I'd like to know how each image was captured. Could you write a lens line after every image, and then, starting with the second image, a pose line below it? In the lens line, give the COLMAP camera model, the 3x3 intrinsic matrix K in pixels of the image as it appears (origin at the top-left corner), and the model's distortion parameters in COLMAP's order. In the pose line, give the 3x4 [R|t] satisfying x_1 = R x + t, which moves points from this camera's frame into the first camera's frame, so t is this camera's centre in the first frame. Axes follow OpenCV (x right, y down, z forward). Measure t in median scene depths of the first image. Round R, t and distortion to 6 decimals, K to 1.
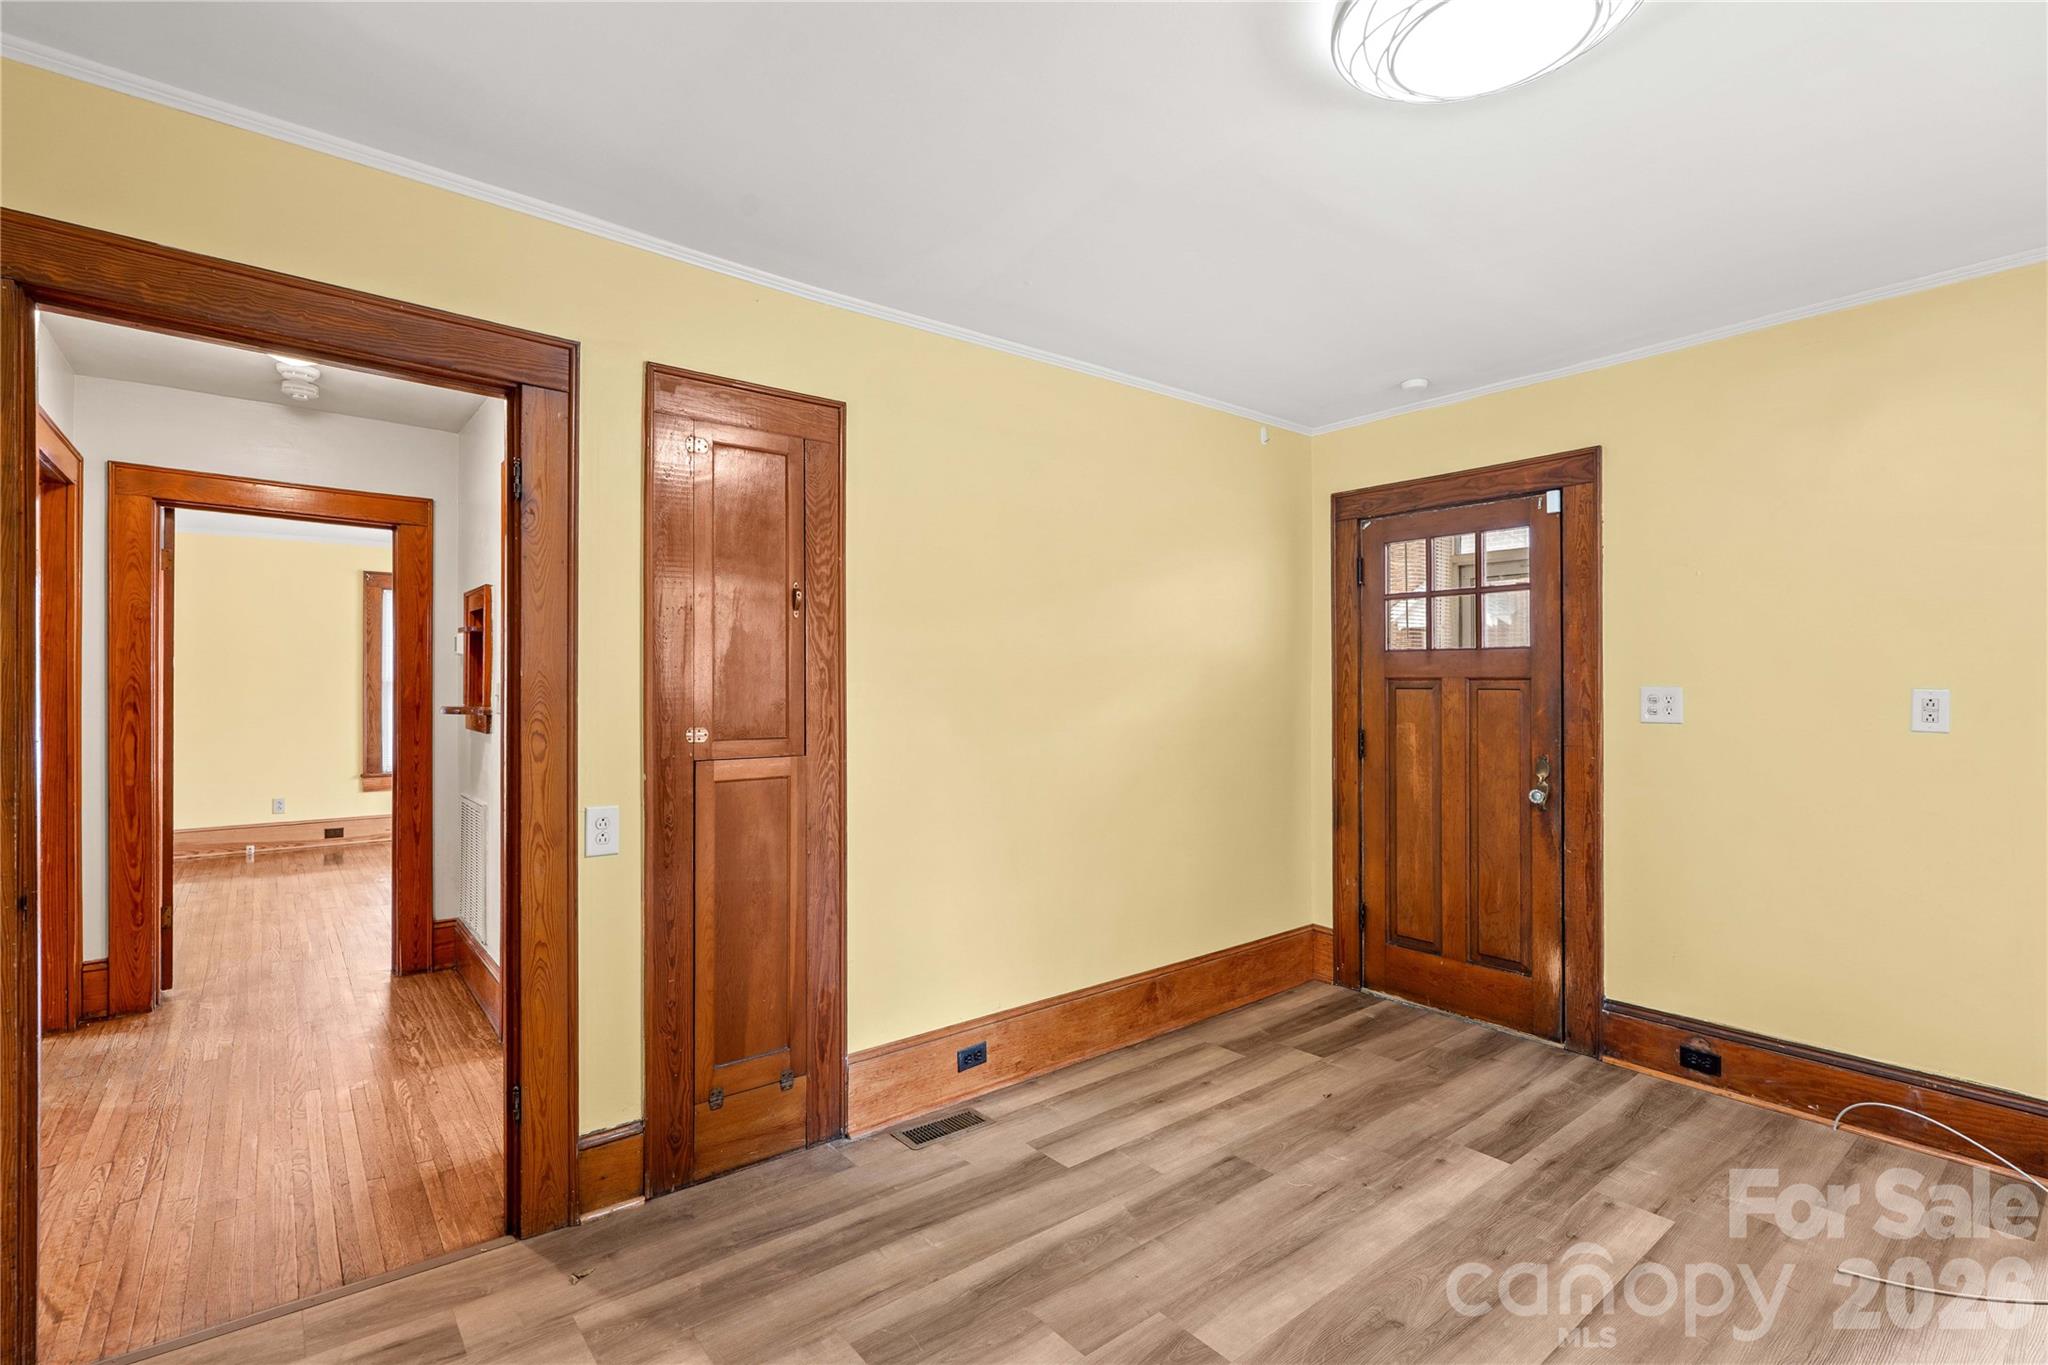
lens RADIAL K [[932.5, 0, 1032.0], [0, 932.5, 678.7], [0, 0, 1]] dist [-0.009363, 0.002649]
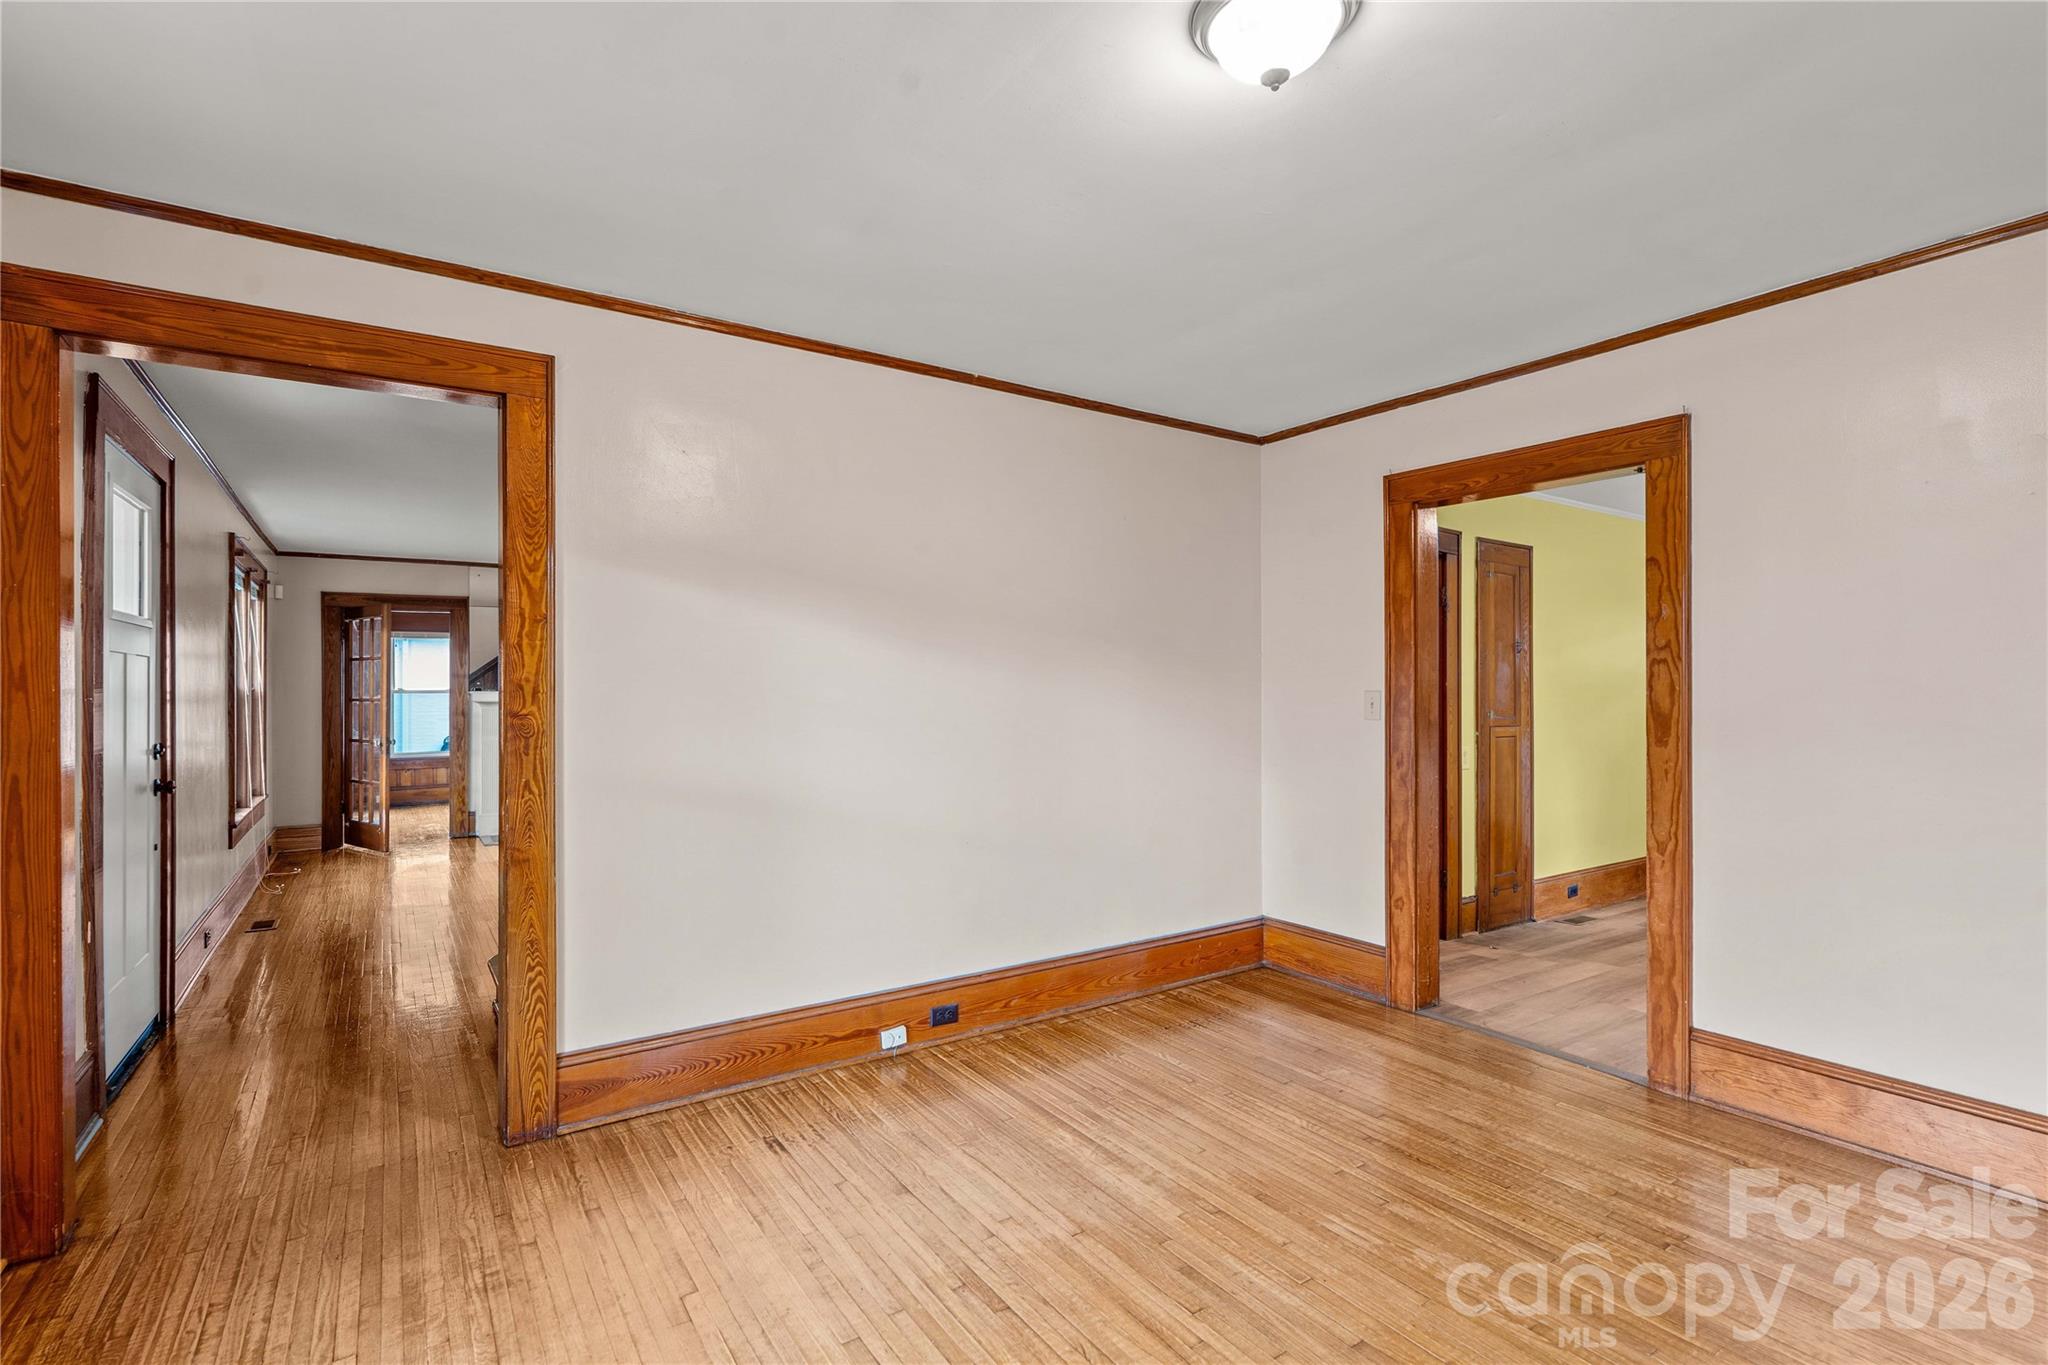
lens RADIAL K [[932.5, 0, 1010.0], [0, 932.5, 692.3], [0, 0, 1]] dist [-0.009363, 0.002649]
pose [[0.995565, 0.004157, -0.093983, -1.083967], [-0.004612, 0.999979, -0.004617, 0.022412], [0.093962, 0.005030, 0.995563, -1.028091]]
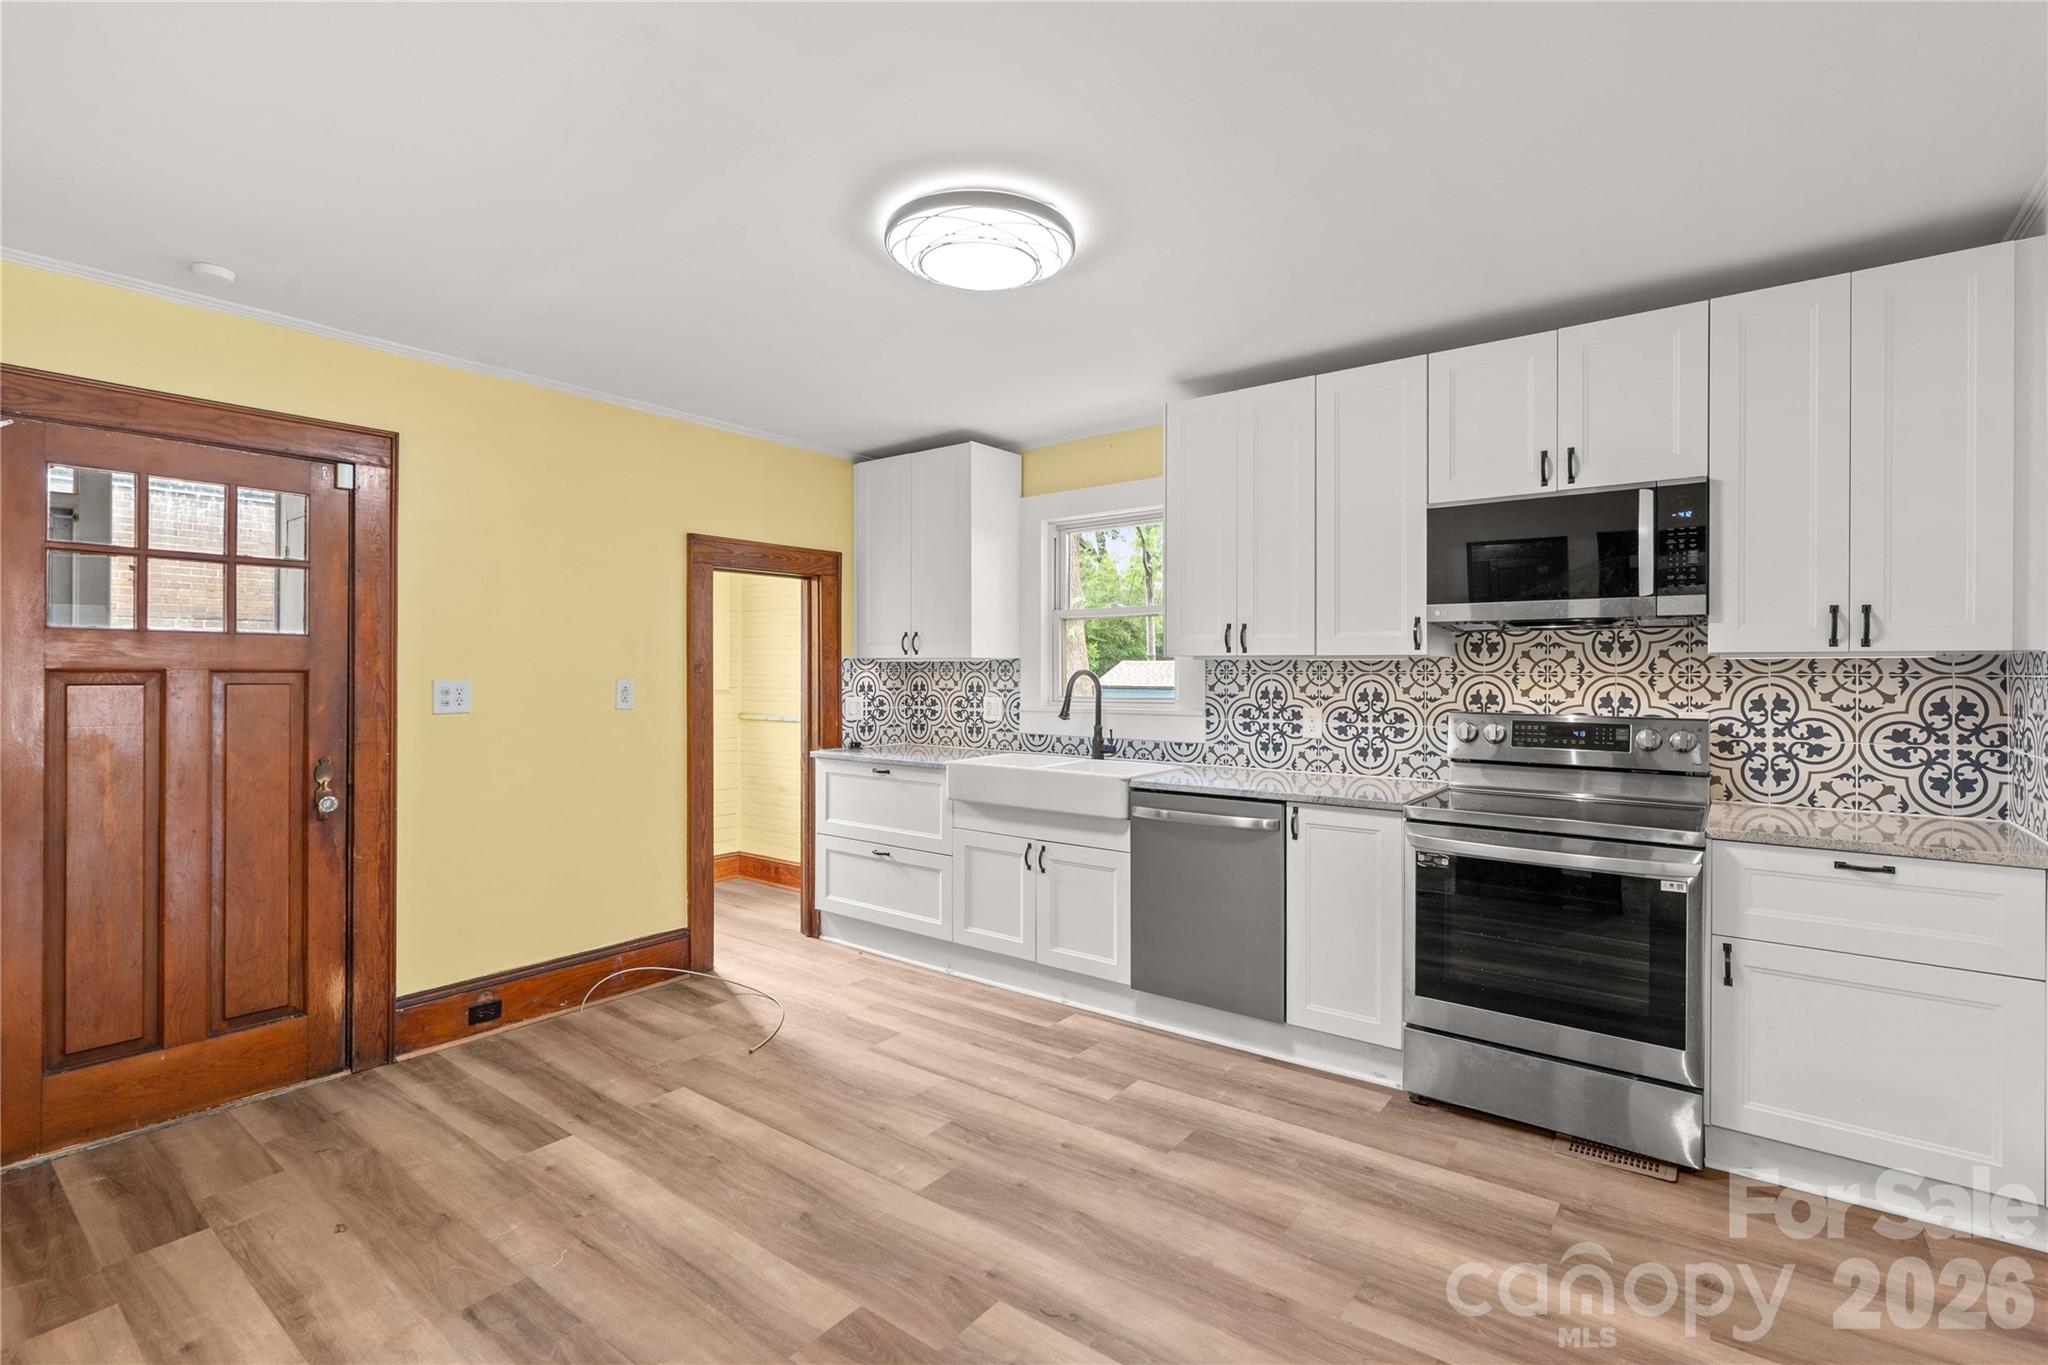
lens RADIAL K [[932.5, 0, 1005.9], [0, 932.5, 671.9], [0, 0, 1]] dist [-0.009363, 0.002649]
pose [[-0.222138, 0.005956, 0.974997, -0.559563], [-0.004460, 0.999965, -0.007125, 0.005501], [-0.975005, -0.005931, -0.222103, 0.688361]]
